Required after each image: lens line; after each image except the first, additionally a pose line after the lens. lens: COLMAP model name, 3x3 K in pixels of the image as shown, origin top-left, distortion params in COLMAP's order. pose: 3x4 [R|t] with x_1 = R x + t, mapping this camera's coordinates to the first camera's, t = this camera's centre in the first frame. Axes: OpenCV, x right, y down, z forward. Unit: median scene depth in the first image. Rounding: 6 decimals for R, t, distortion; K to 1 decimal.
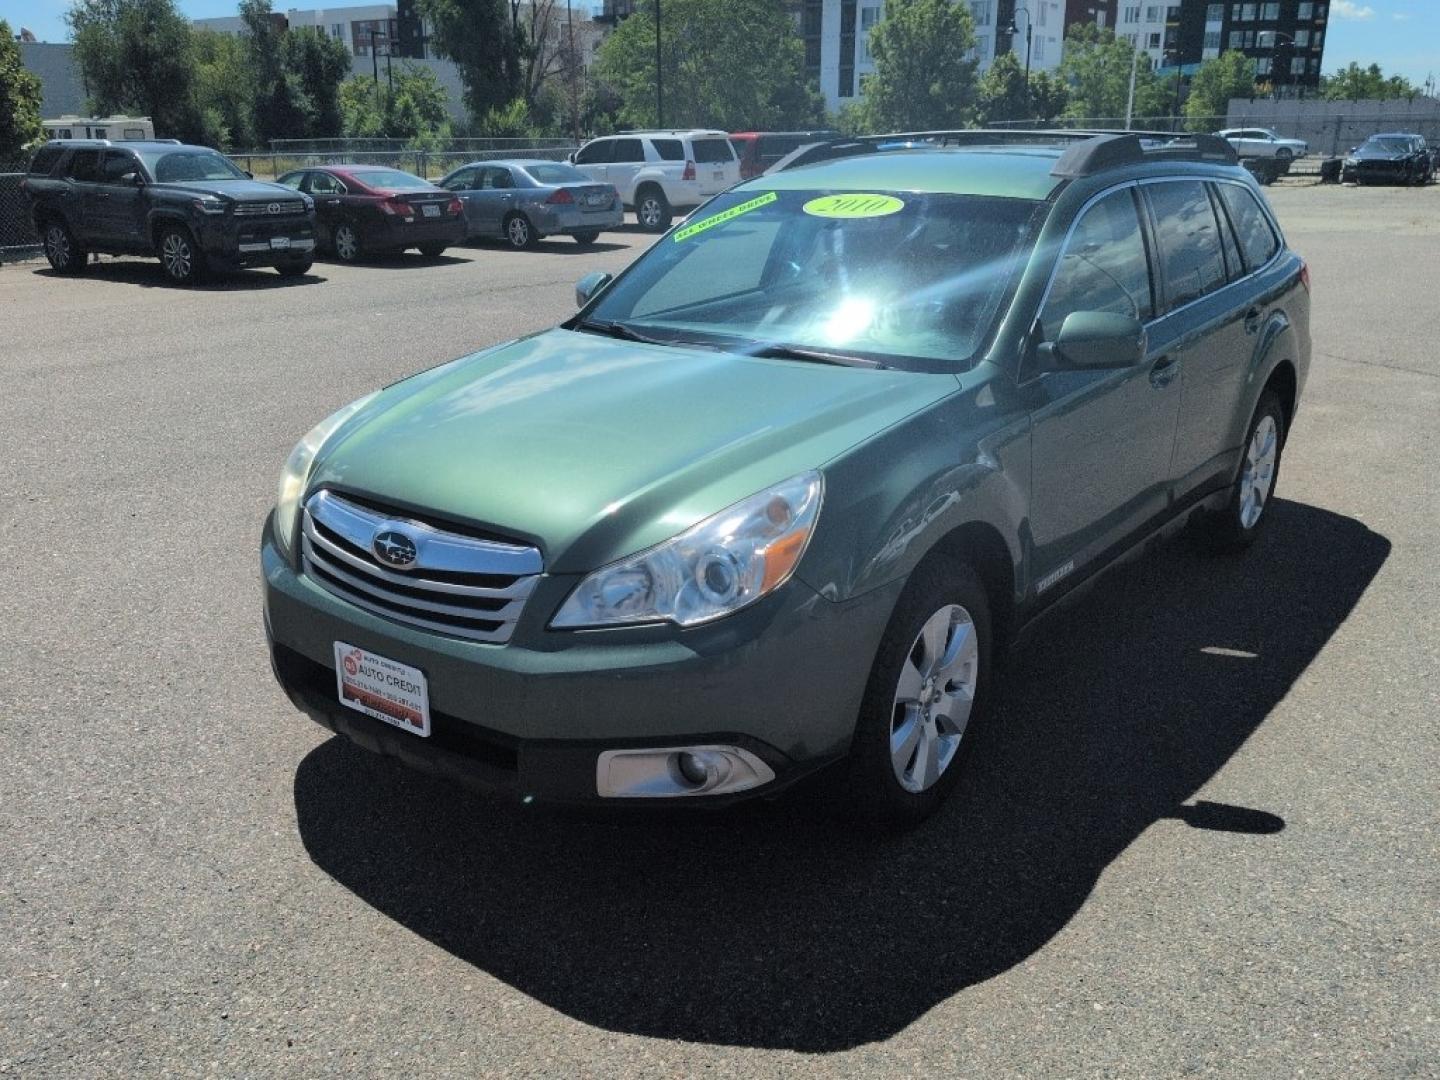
lens RADIAL K [[1231.7, 0, 720.0], [0, 1231.7, 540.0], [0, 0, 1]] dist [0.065267, -0.123642]
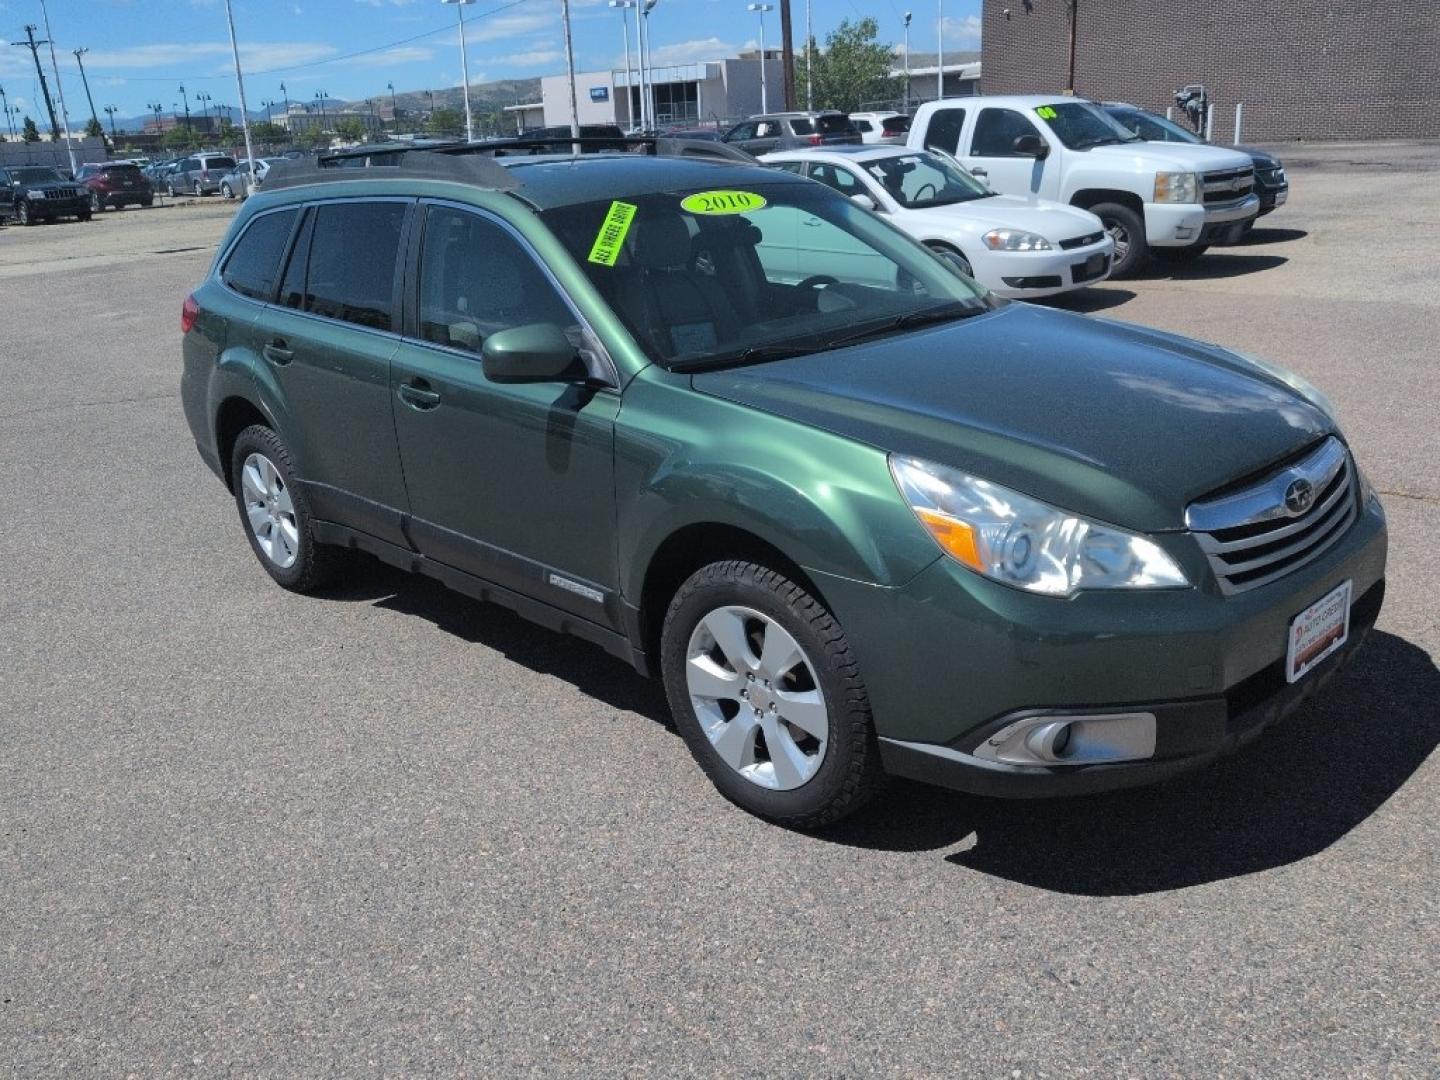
lens RADIAL K [[1214.8, 0, 720.0], [0, 1214.8, 540.0], [0, 0, 1]] dist [0.062557, -0.087902]
pose [[0.149998, -0.309285, 0.939065, -1.143696], [0.357686, 0.902450, 0.240093, -0.330307], [-0.921716, 0.299877, 0.245993, 1.059270]]
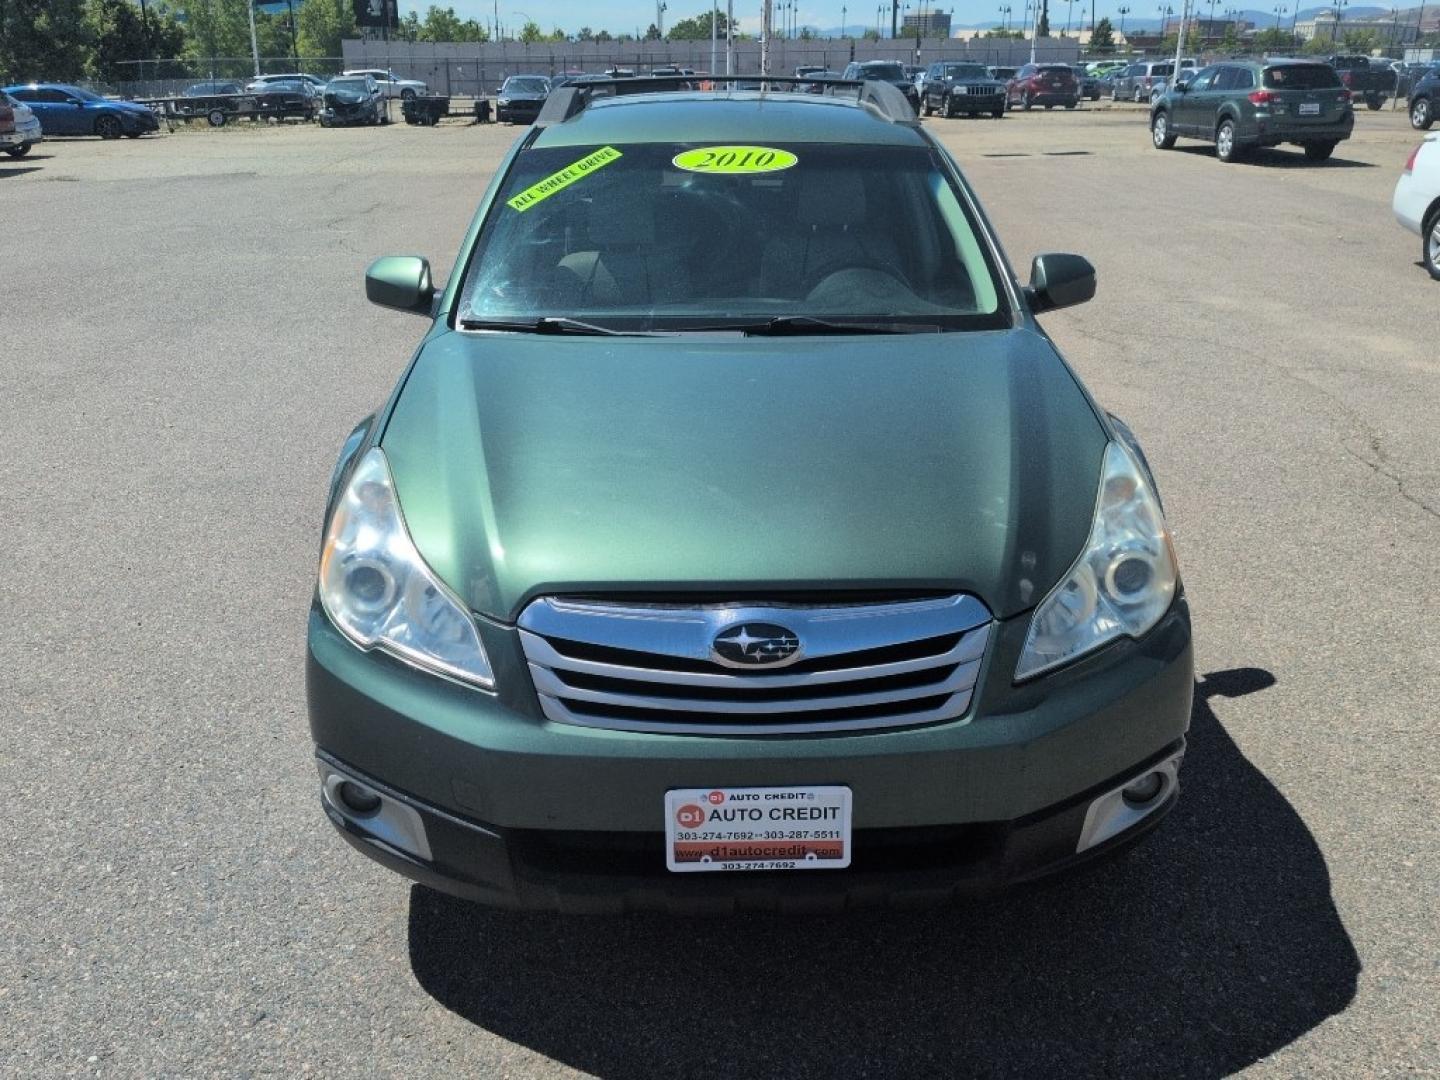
lens RADIAL K [[1253.5, 0, 720.0], [0, 1253.5, 540.0], [0, 0, 1]] dist [0.006191, -0.045082]
pose [[0.778552, -0.212725, 0.590428, -0.629274], [0.188894, 0.976604, 0.102779, -0.120242], [-0.598478, 0.031509, 0.800519, 0.355904]]
